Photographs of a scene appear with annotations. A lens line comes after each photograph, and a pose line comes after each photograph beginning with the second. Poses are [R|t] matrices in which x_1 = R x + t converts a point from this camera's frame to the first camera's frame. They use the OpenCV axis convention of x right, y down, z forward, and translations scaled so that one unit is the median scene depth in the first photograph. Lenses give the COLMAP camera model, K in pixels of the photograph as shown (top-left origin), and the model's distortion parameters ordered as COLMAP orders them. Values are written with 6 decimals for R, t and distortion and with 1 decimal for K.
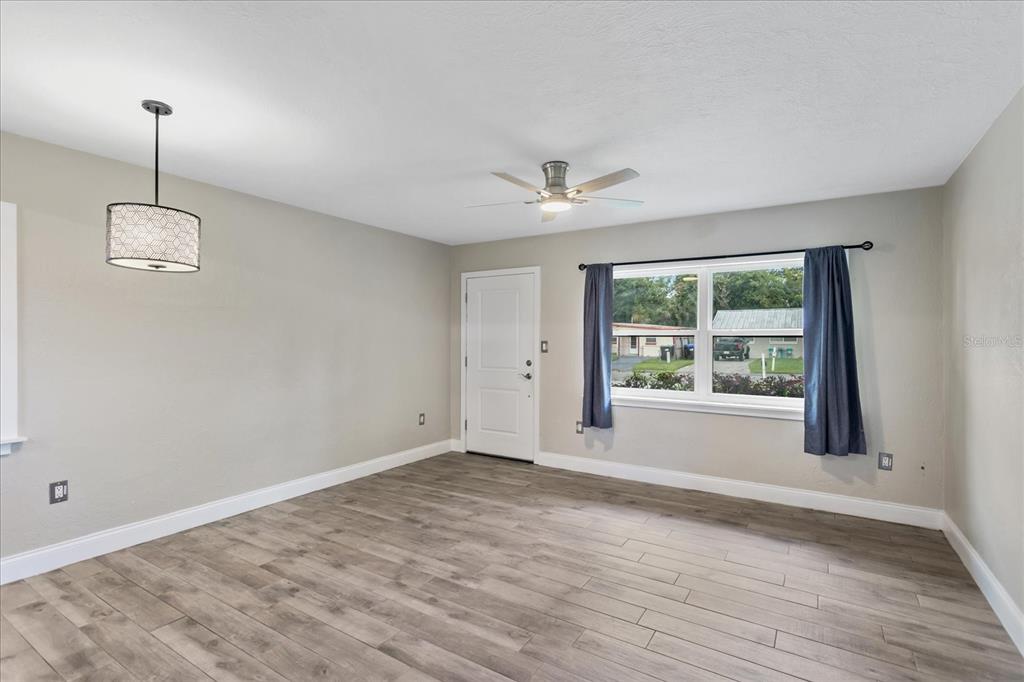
lens RADIAL K [[485.3, 0, 508.8], [0, 485.3, 341.6], [0, 0, 1]] dist [0.003914, 0.000145]
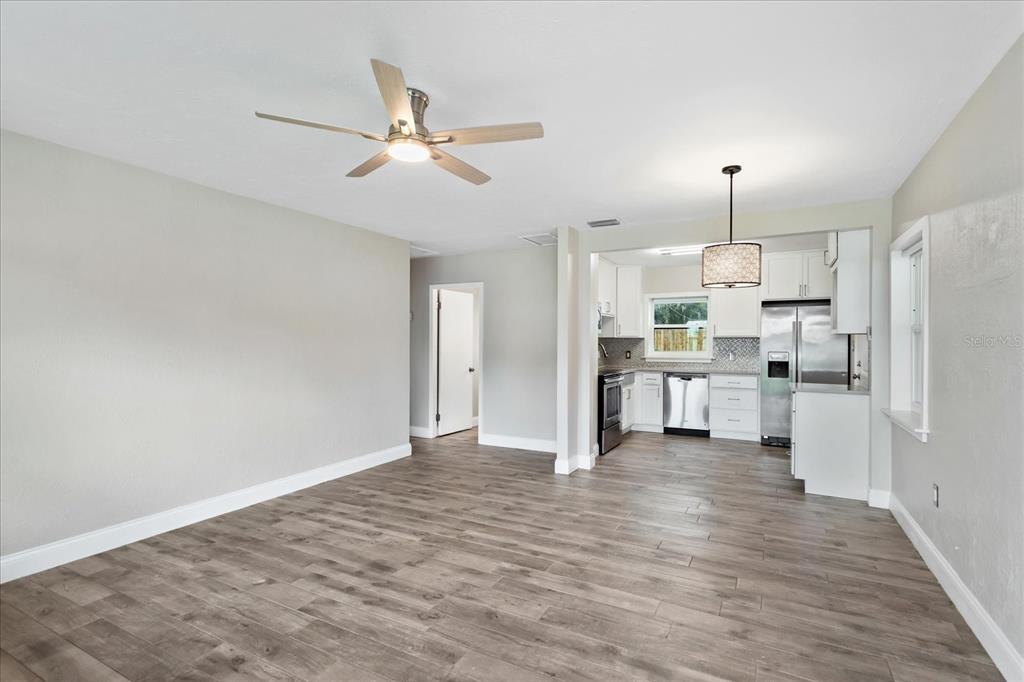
lens RADIAL K [[485.3, 0, 511.6], [0, 485.3, 342.5], [0, 0, 1]] dist [0.003914, 0.000145]
pose [[-0.996854, -0.003383, -0.079192, -0.000196], [-0.003516, 0.999993, 0.001545, 0.004891], [0.079186, 0.001818, -0.996858, 2.012525]]
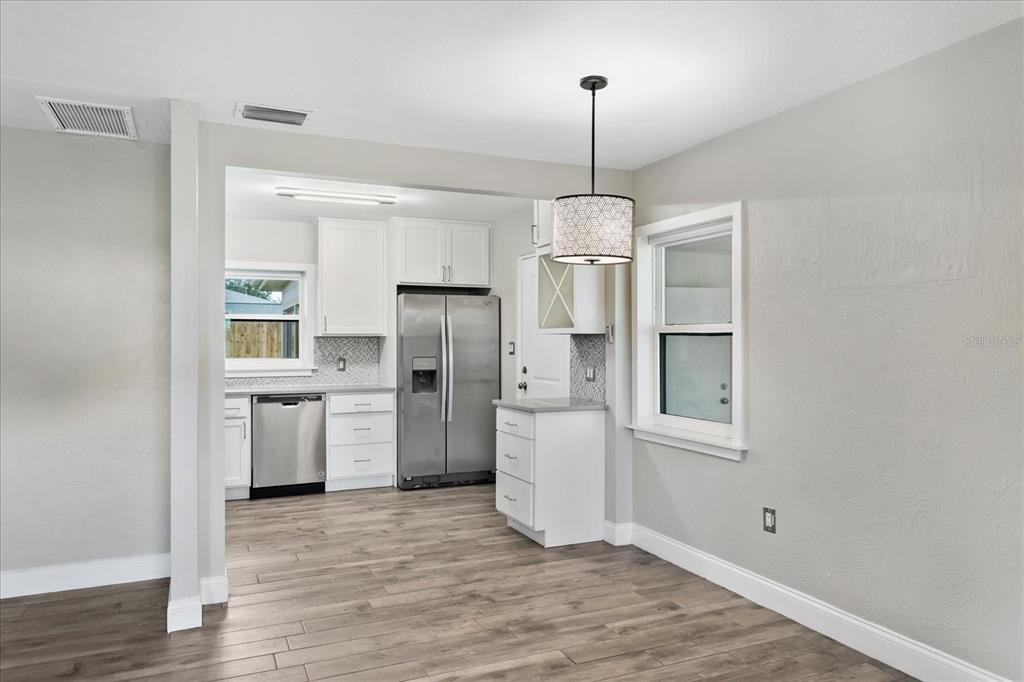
lens RADIAL K [[695.8, 0, 507.1], [0, 695.8, 336.2], [0, 0, 1]] dist [0.006294, 0.002114]
pose [[-0.549115, -0.007286, -0.835715, 0.375091], [-0.001132, 0.999968, -0.007975, -0.003230], [0.835746, -0.003433, -0.549105, 1.363813]]
